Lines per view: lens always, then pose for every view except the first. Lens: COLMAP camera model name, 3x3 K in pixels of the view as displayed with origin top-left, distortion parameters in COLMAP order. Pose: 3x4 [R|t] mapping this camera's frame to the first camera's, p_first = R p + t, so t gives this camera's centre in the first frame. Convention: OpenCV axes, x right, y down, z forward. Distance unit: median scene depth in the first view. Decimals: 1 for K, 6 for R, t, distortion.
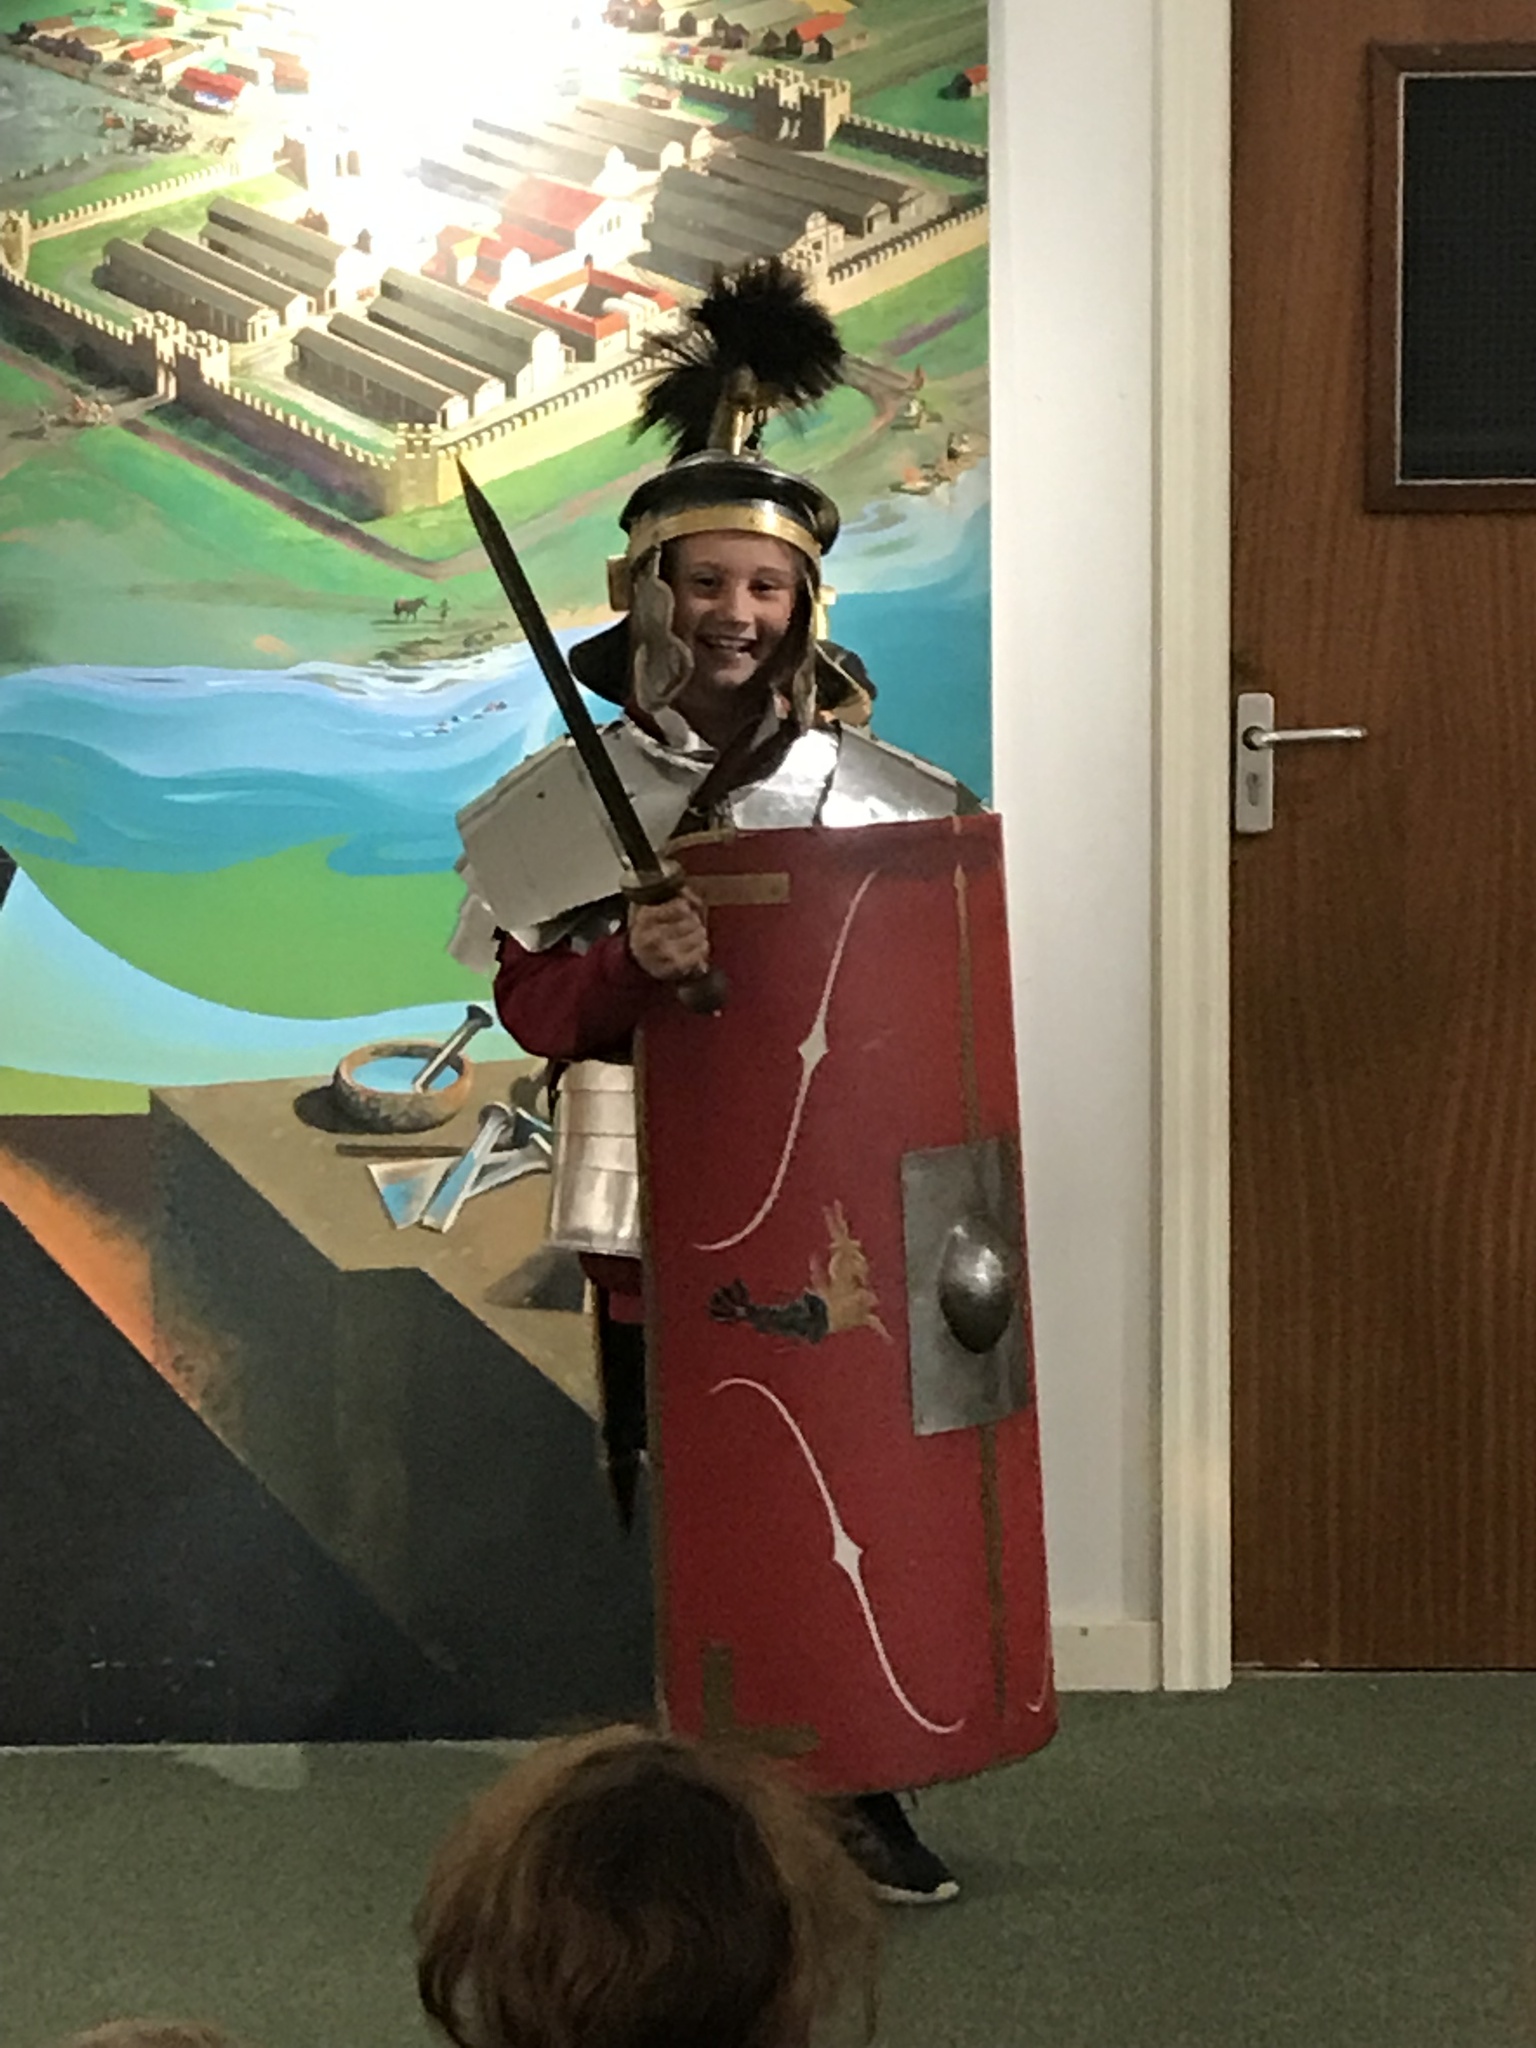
lens RADIAL K [[5210.5, 0, 768.0], [0, 5210.5, 1024.0], [0, 0, 1]] dist [0.062134, 0.720169]
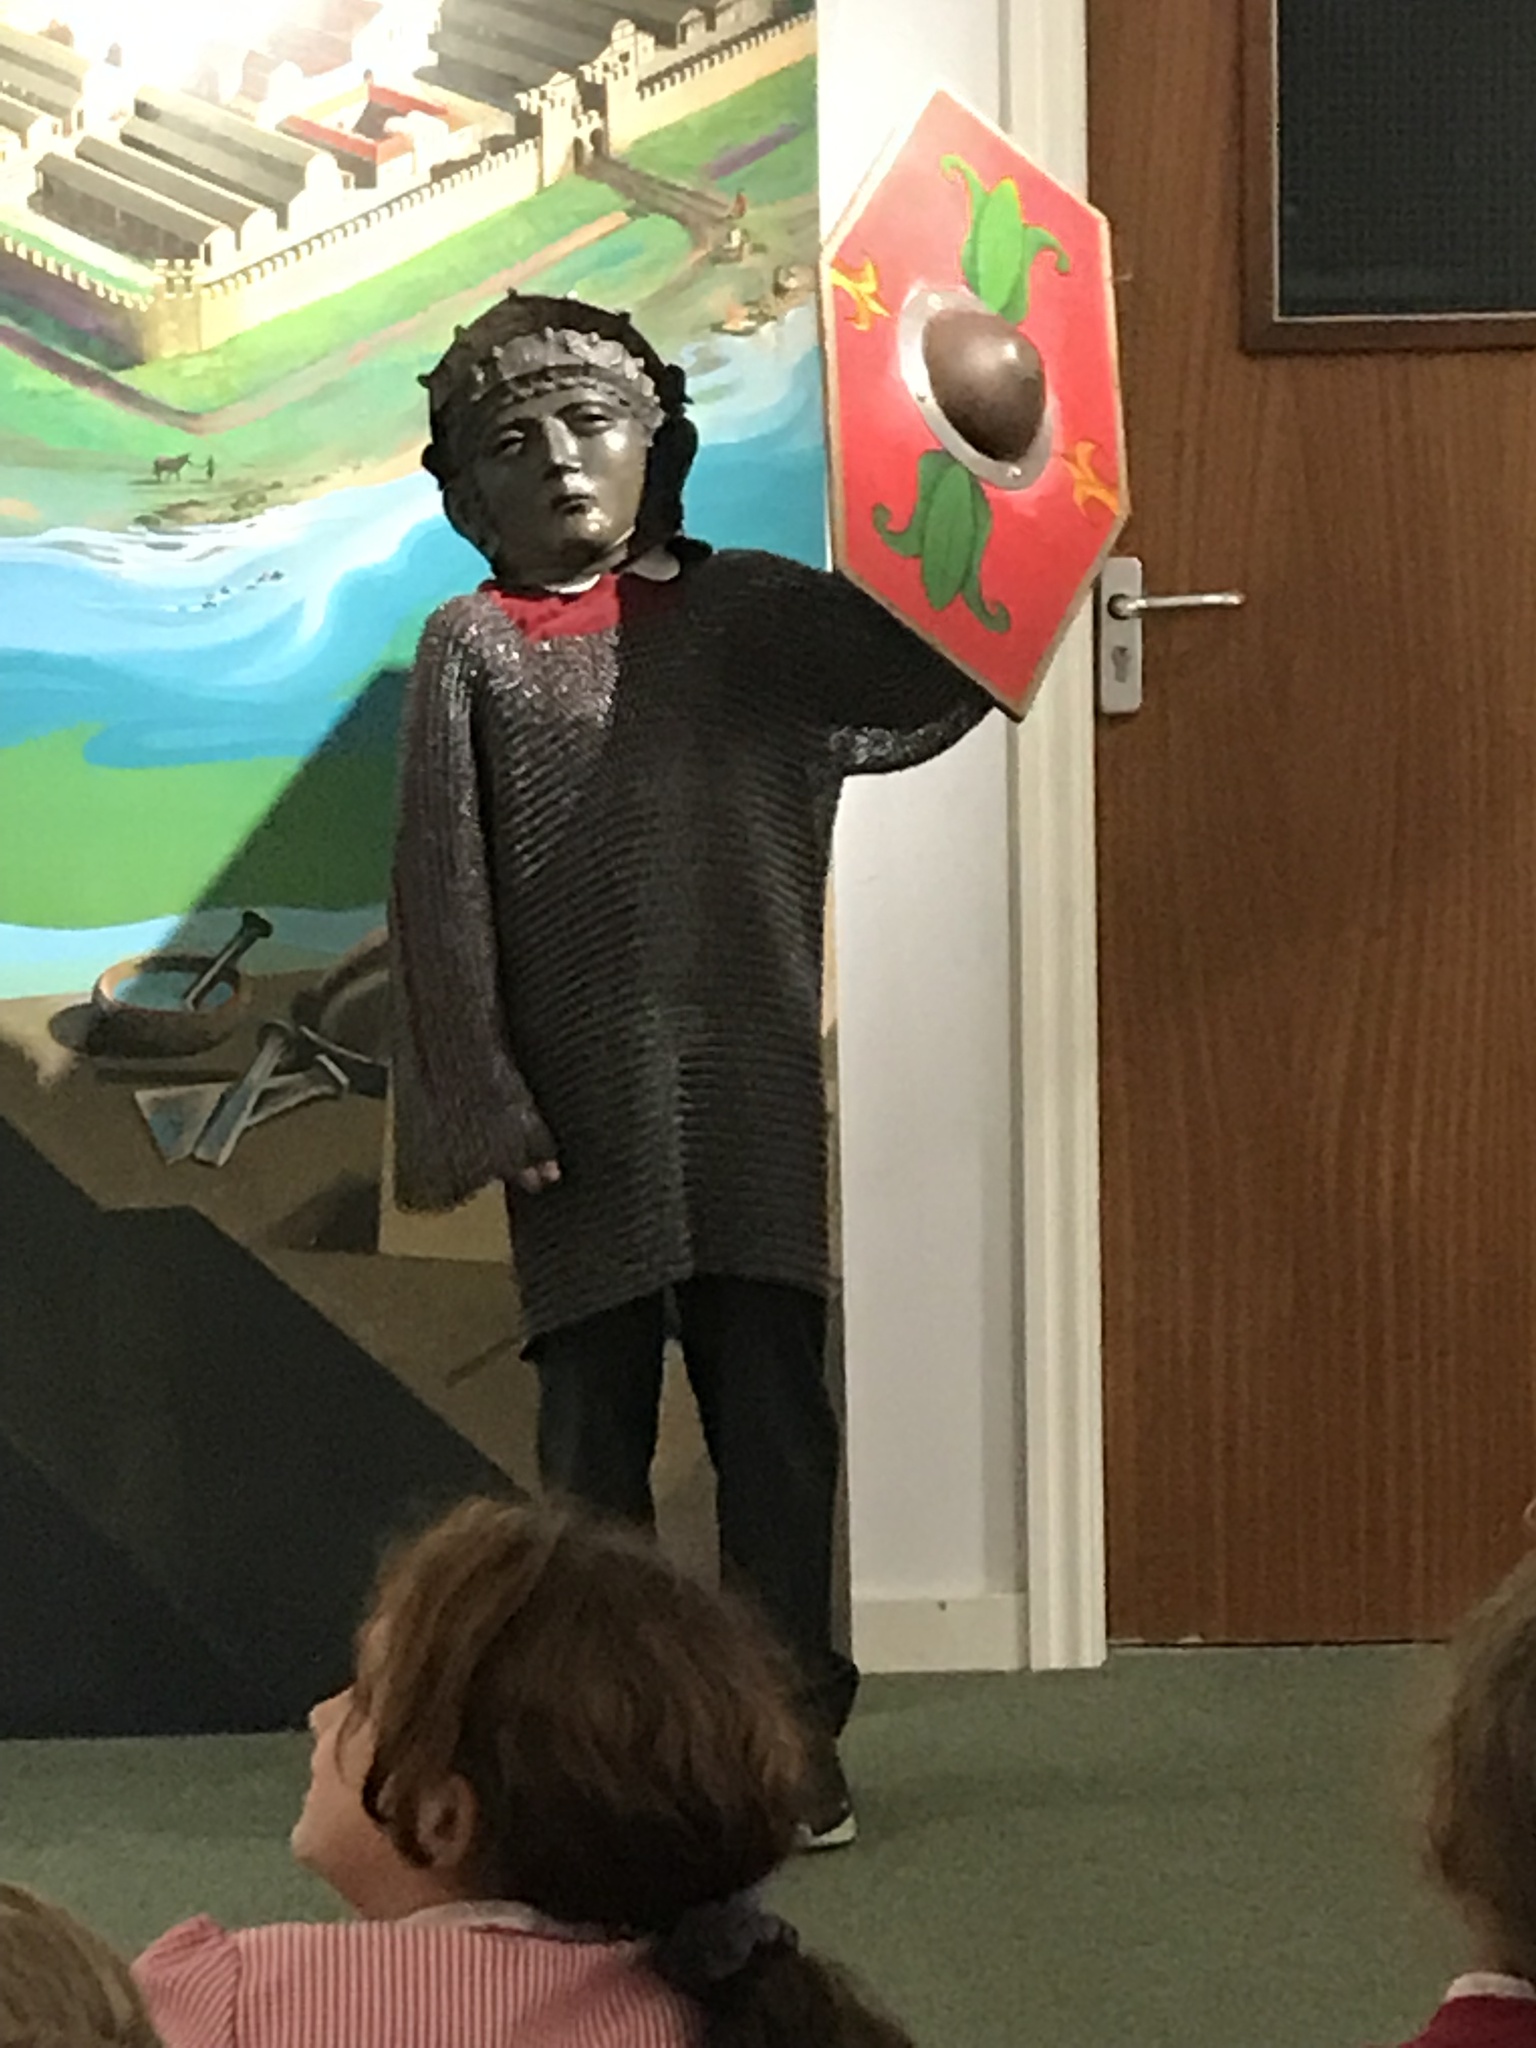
lens RADIAL K [[6660.1, 0, 768.0], [0, 6660.1, 1024.0], [0, 0, 1]] dist [-0.012274, 1.251114]
pose [[0.999150, -0.011175, 0.039667, -0.013148], [0.011259, 0.999935, -0.001884, 0.018487], [-0.039643, 0.002329, 0.999211, -0.138033]]
